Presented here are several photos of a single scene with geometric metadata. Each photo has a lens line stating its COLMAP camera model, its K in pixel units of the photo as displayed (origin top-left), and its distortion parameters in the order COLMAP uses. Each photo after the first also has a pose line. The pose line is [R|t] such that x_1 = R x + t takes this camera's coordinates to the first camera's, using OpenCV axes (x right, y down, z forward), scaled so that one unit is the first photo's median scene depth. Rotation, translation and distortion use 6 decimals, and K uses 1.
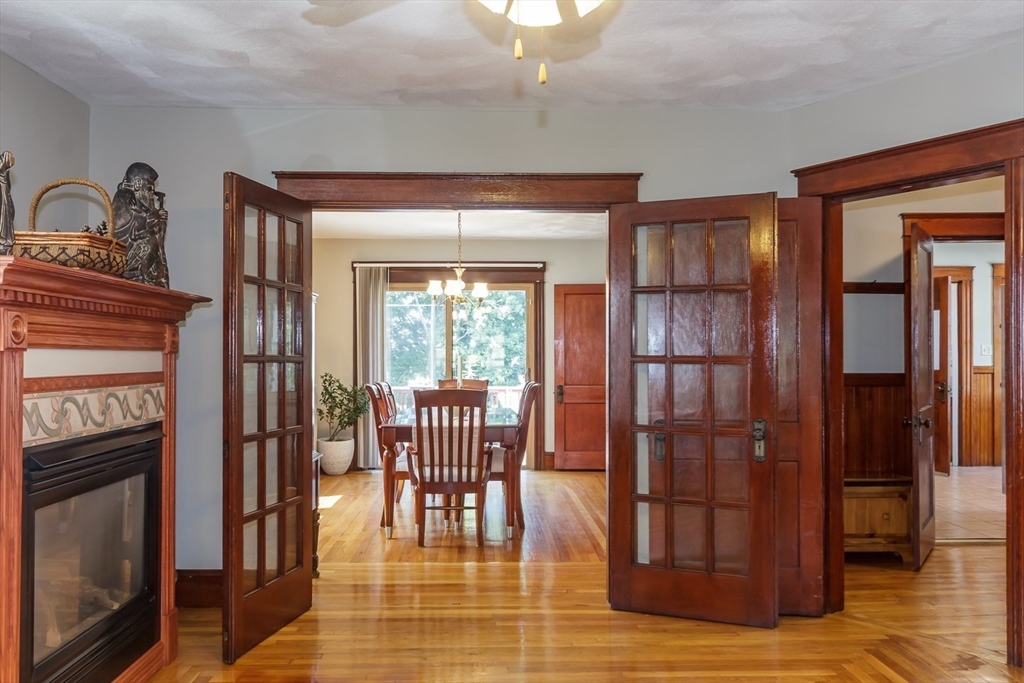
lens RADIAL K [[858.8, 0, 510.7], [0, 858.8, 339.3], [0, 0, 1]] dist [0.005656, -0.000665]
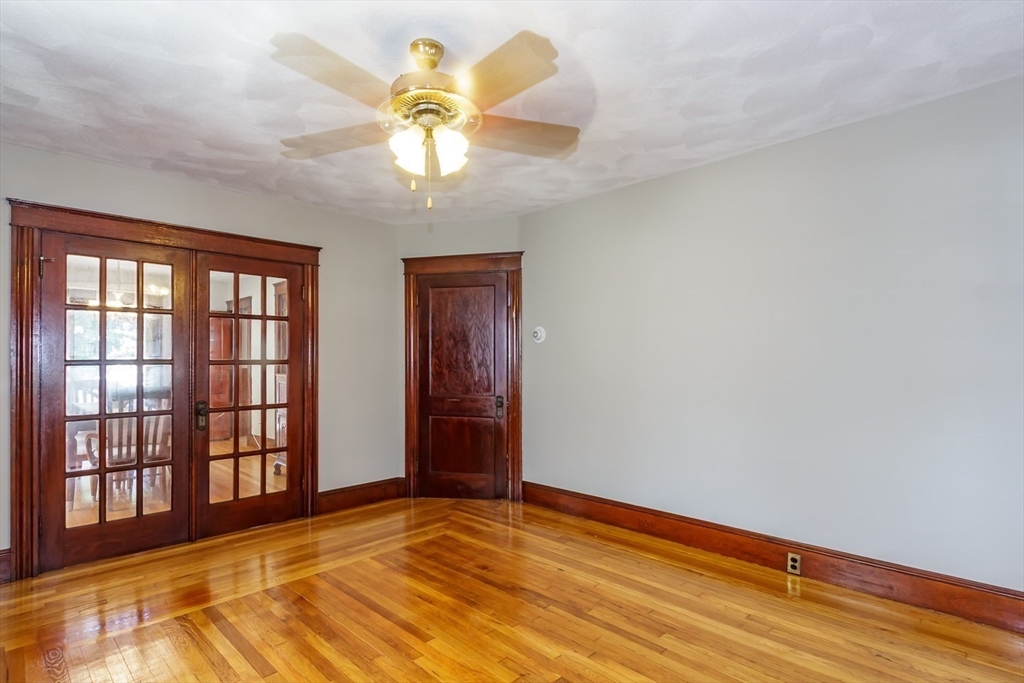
lens RADIAL K [[523.0, 0, 512.1], [0, 523.0, 351.7], [0, 0, 1]] dist [-0.003471, 0.000033]
pose [[0.710989, 0.009244, 0.703142, -0.335964], [-0.010981, 0.999938, -0.002042, 0.001465], [-0.703117, -0.006269, 0.711047, 0.052296]]
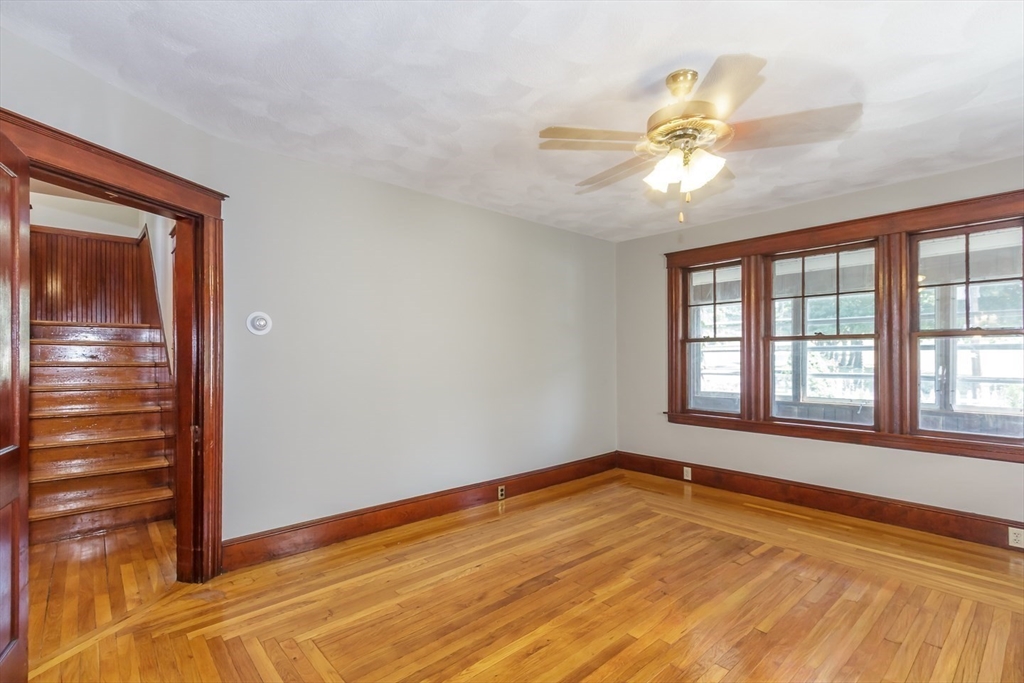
lens RADIAL K [[475.0, 0, 498.1], [0, 475.0, 360.0], [0, 0, 1]] dist [0.000861, -0.000570]
pose [[-0.654050, -0.001771, 0.756449, -0.286741], [-0.010401, 0.999924, -0.006652, 0.021427], [-0.756380, -0.012219, -0.654019, 1.089455]]
